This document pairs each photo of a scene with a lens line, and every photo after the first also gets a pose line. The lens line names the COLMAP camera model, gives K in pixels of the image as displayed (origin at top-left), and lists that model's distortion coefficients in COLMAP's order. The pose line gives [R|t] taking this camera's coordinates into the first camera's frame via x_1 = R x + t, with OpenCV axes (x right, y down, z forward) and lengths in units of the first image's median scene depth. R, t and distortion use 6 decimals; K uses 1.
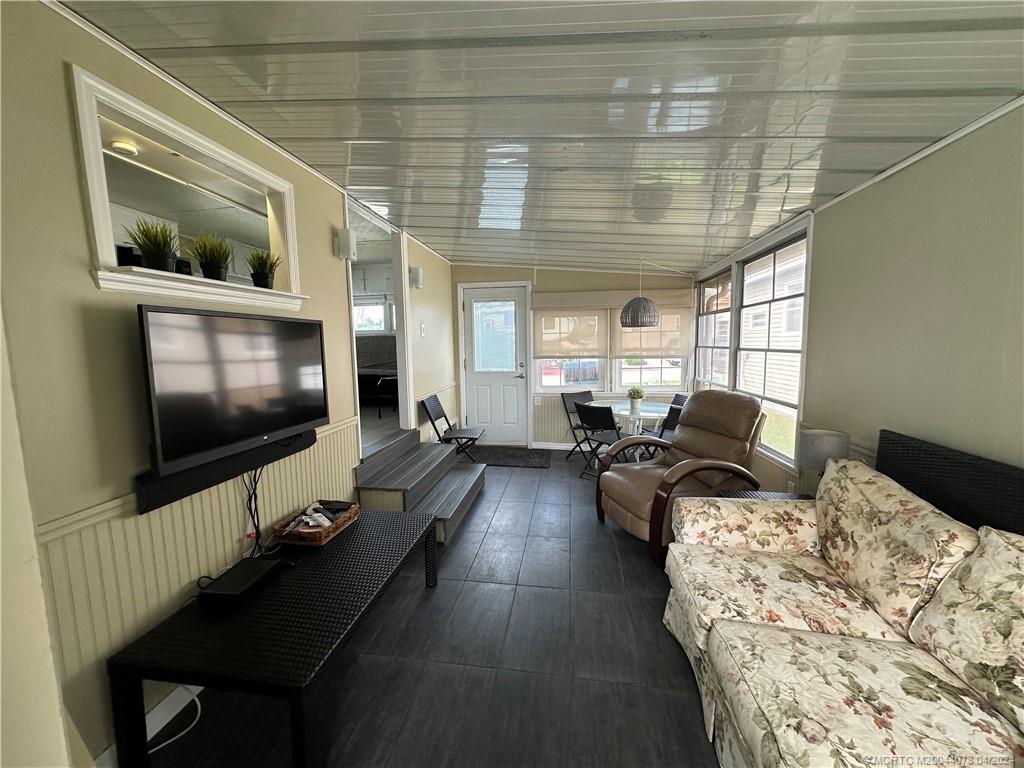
lens RADIAL K [[408.8, 0, 510.0], [0, 408.8, 379.7], [0, 0, 1]] dist [-0.004352, 0.000151]
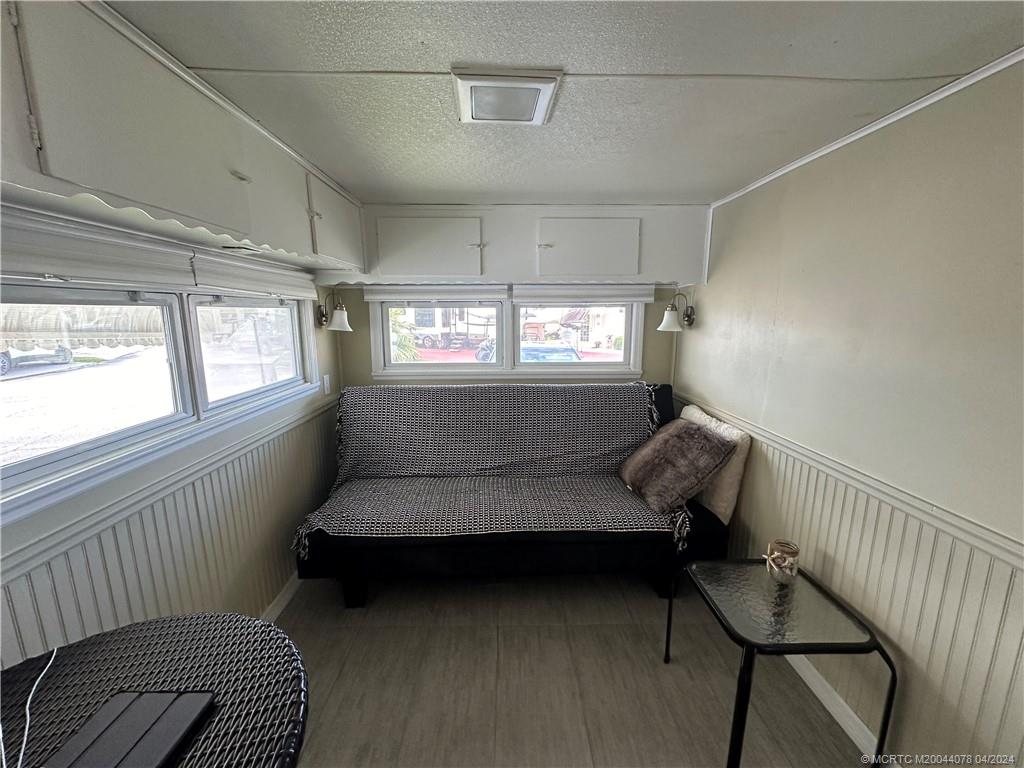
lens RADIAL K [[408.8, 0, 514.2], [0, 408.8, 384.5], [0, 0, 1]] dist [-0.004352, 0.000151]
pose [[0.985750, -0.009058, 0.167972, -0.589053], [-0.004760, 0.996648, 0.081677, -0.219043], [-0.168149, -0.081312, 0.982402, 0.911909]]
